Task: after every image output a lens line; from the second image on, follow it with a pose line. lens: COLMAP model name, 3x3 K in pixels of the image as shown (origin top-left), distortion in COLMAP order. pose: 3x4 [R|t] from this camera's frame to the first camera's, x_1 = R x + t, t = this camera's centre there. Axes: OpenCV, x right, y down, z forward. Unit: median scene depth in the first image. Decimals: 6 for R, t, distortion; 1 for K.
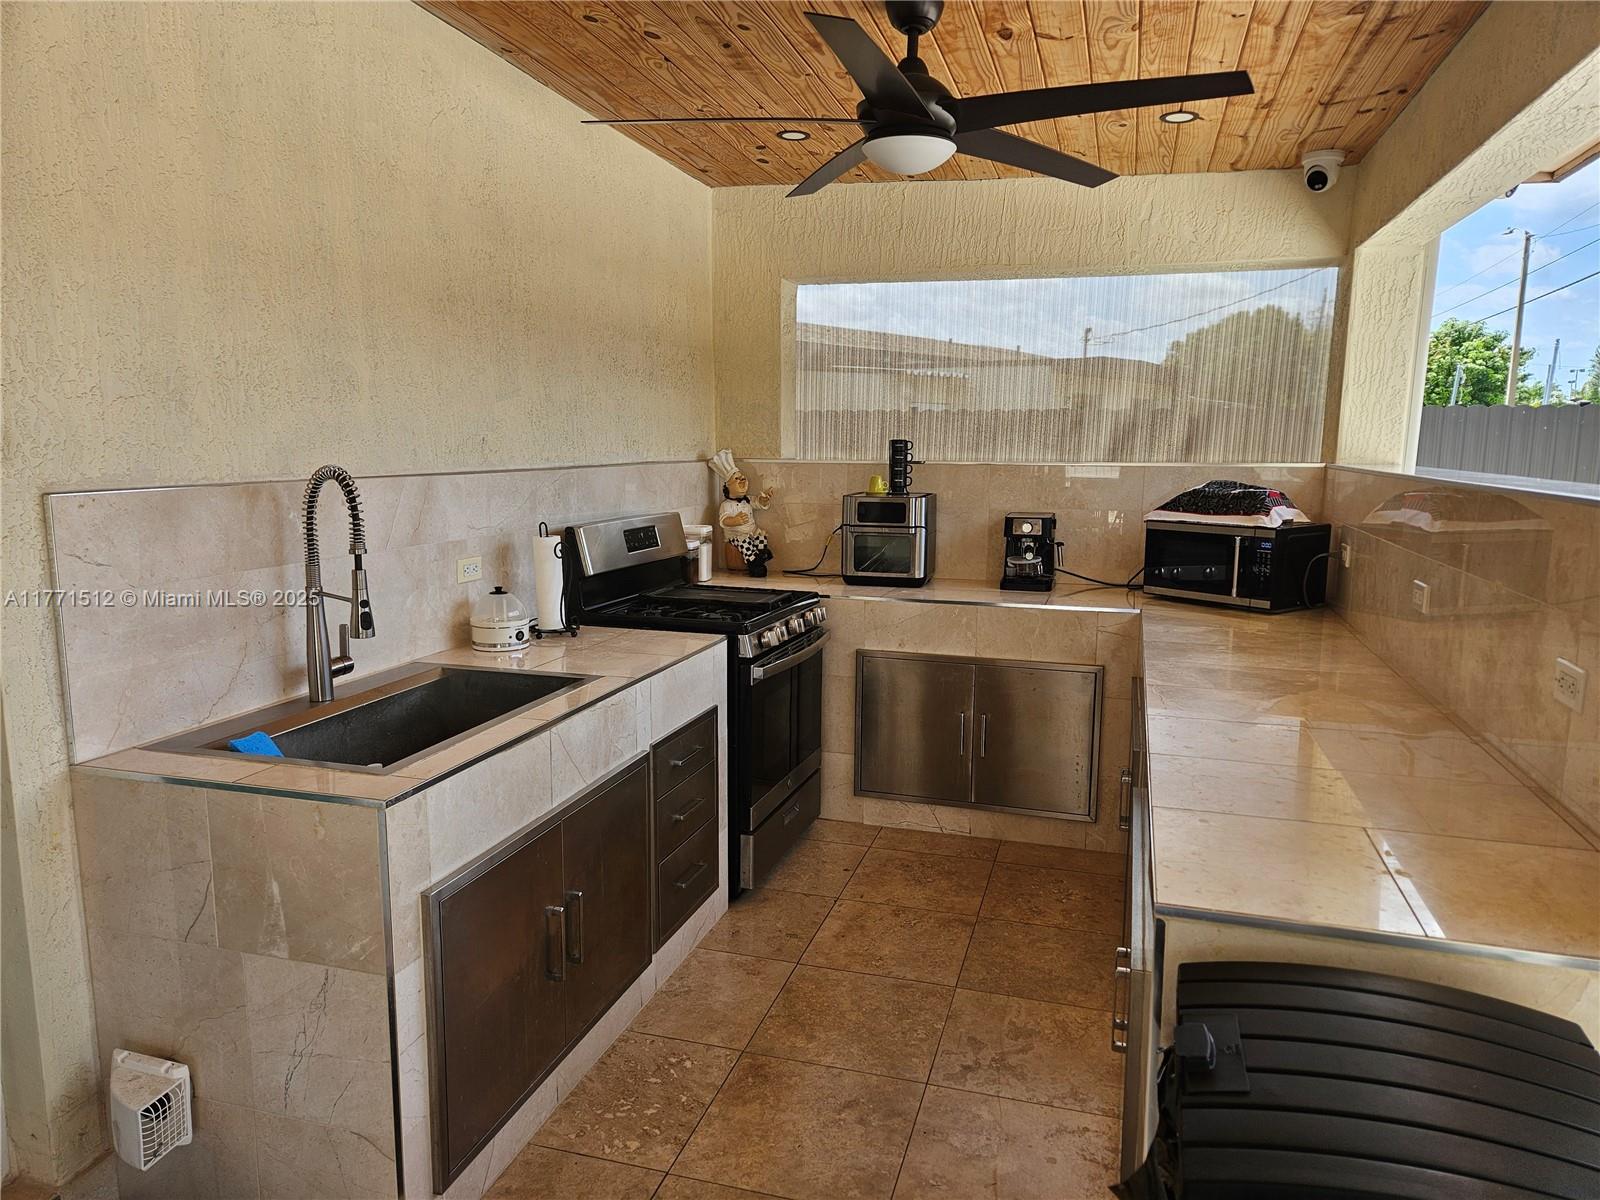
lens RADIAL K [[1044.8, 0, 803.7], [0, 1044.8, 606.2], [0, 0, 1]] dist [0.069715, -0.063776]
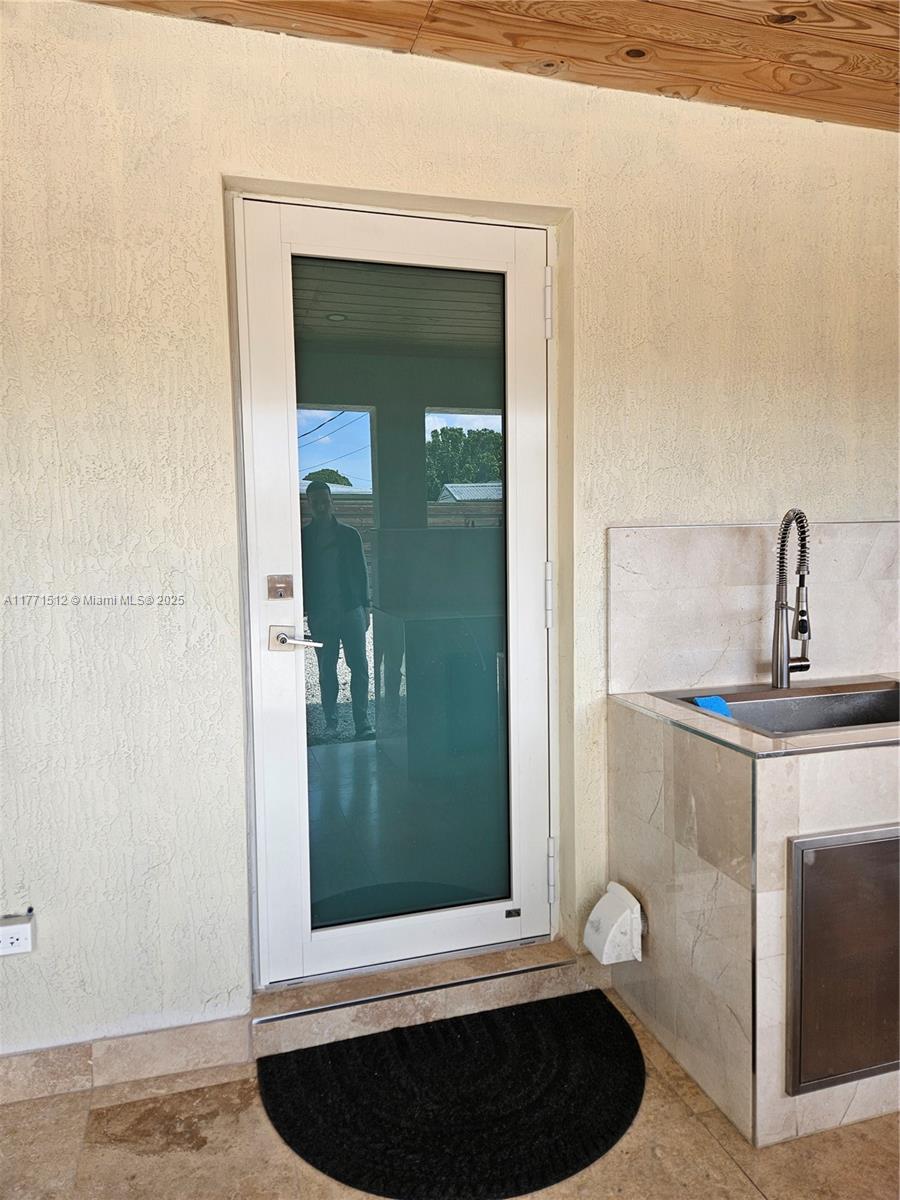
lens RADIAL K [[783.6, 0, 454.6], [0, 783.6, 599.4], [0, 0, 1]] dist [0.069715, -0.063776]
pose [[0.544918, 0.048034, -0.837112, 0.183818], [-0.109357, 0.993902, -0.014155, 0.047142], [0.831327, 0.099258, 0.546848, 0.132061]]
